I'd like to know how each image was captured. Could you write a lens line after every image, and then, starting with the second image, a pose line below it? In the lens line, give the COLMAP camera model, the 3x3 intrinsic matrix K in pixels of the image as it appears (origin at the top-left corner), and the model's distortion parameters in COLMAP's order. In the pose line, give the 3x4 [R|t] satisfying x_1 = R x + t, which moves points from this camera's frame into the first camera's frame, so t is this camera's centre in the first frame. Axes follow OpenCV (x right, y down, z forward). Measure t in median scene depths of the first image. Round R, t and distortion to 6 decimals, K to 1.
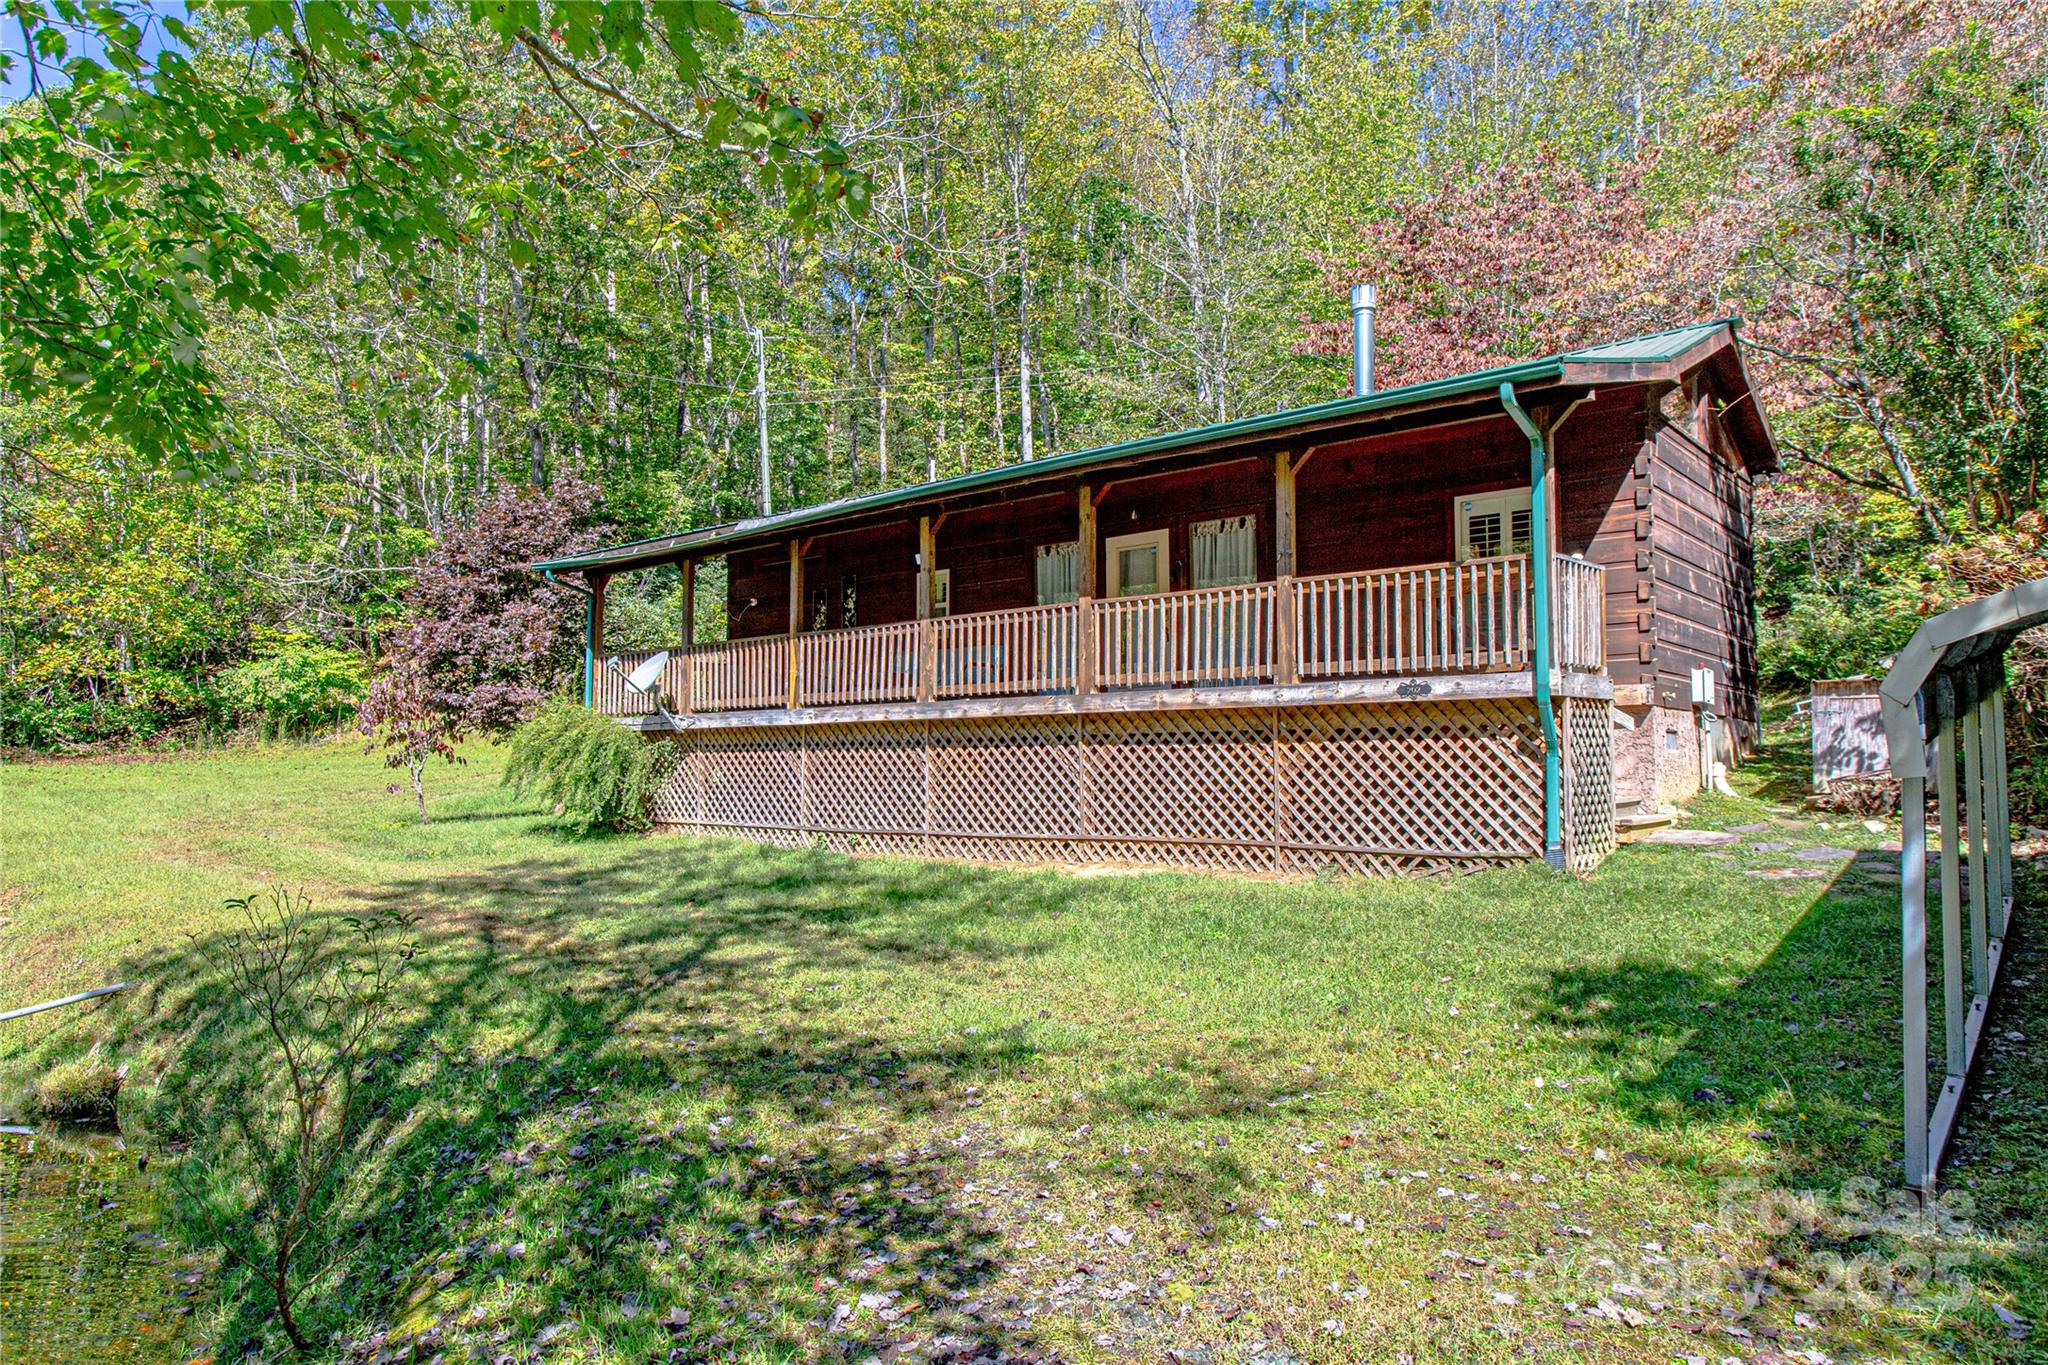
lens RADIAL K [[1374.4, 0, 1023.7], [0, 1374.4, 683.1], [0, 0, 1]] dist [0.008386, 0.004205]
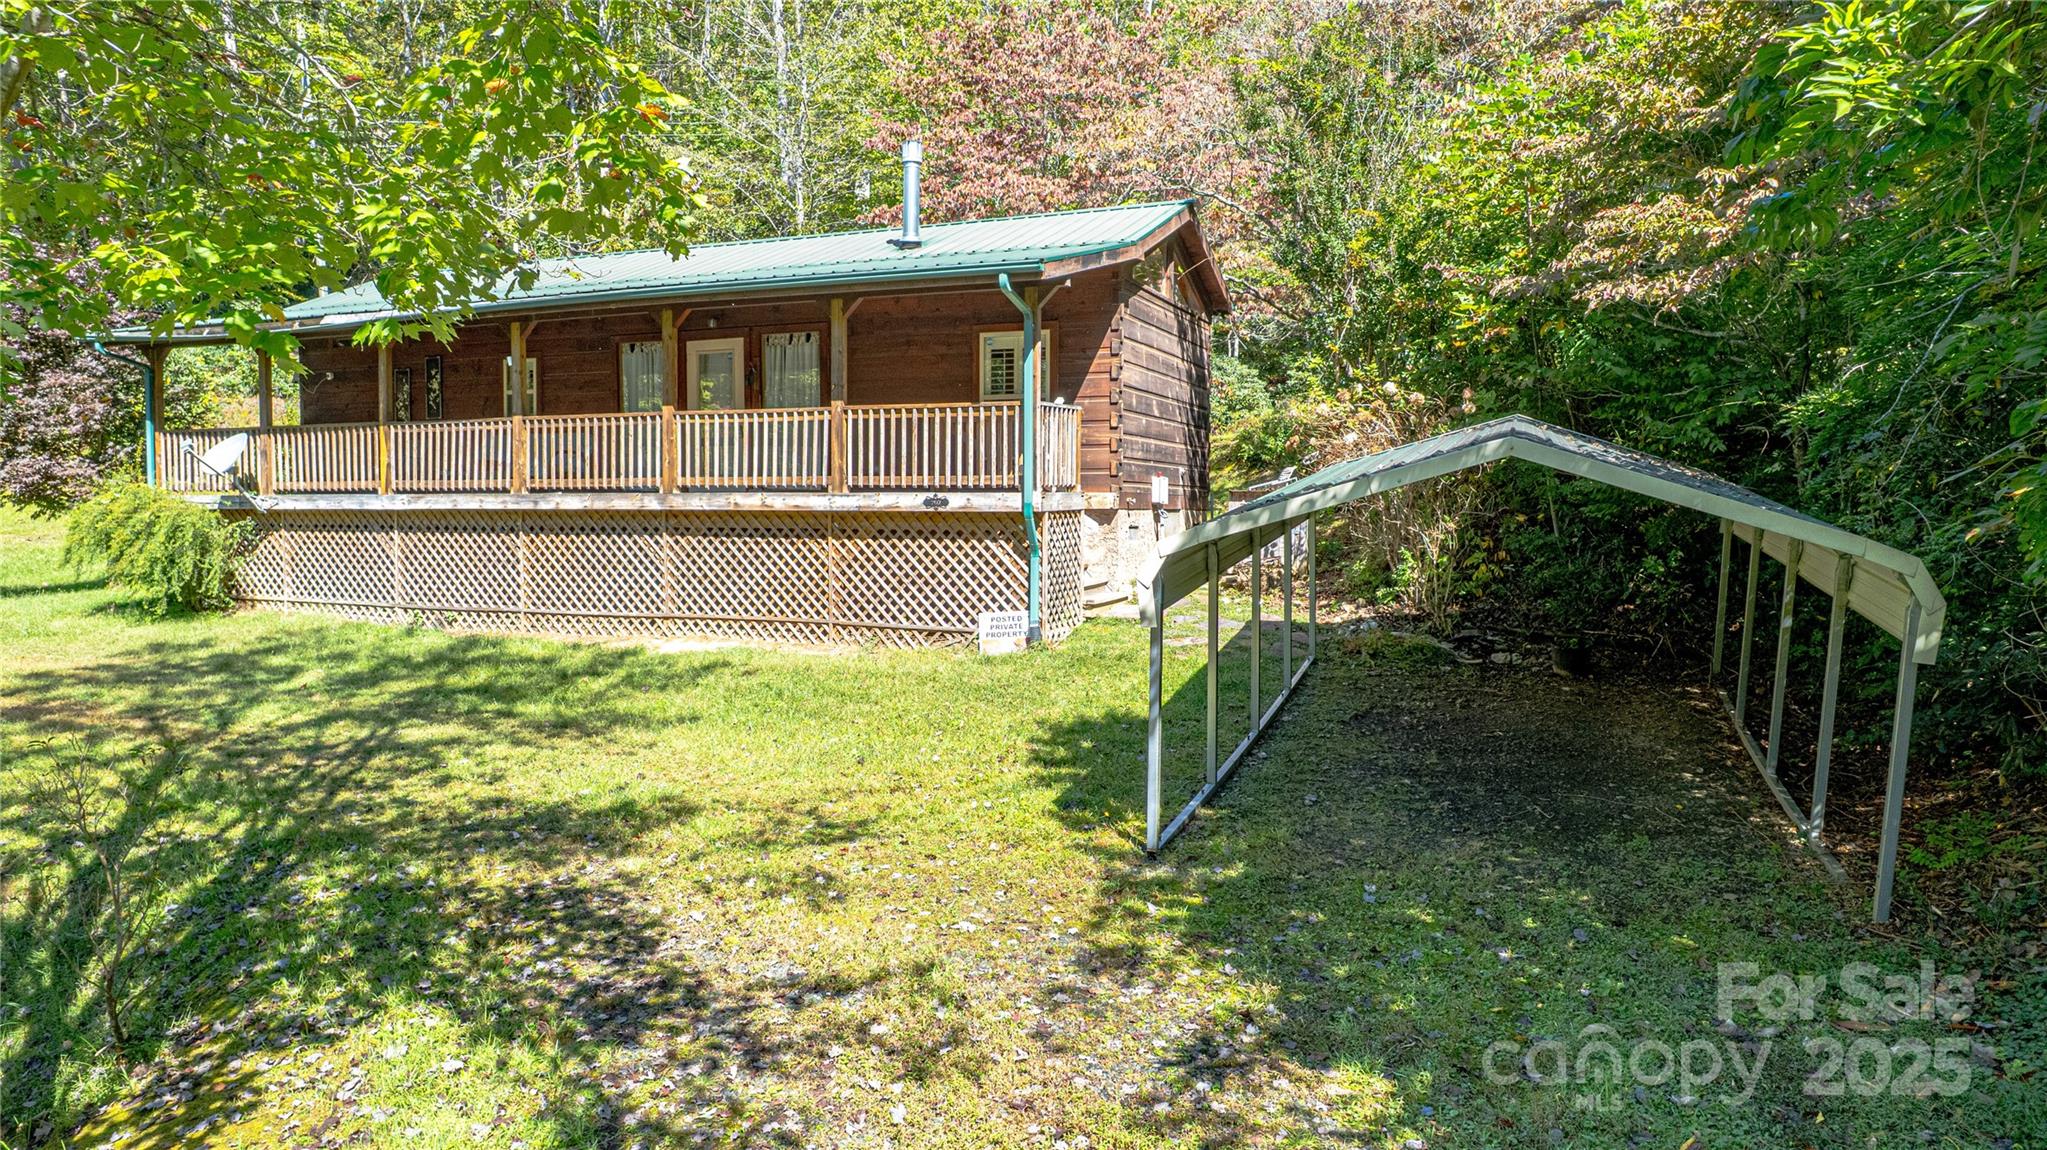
lens RADIAL K [[1372.0, 0, 1041.6], [0, 1372.0, 568.1], [0, 0, 1]] dist [-0.036074, 0.044993]
pose [[0.951730, -0.012542, 0.306681, -0.010720], [-0.021693, 0.993918, 0.107969, -0.062166], [-0.306170, -0.109410, 0.945669, -0.197521]]
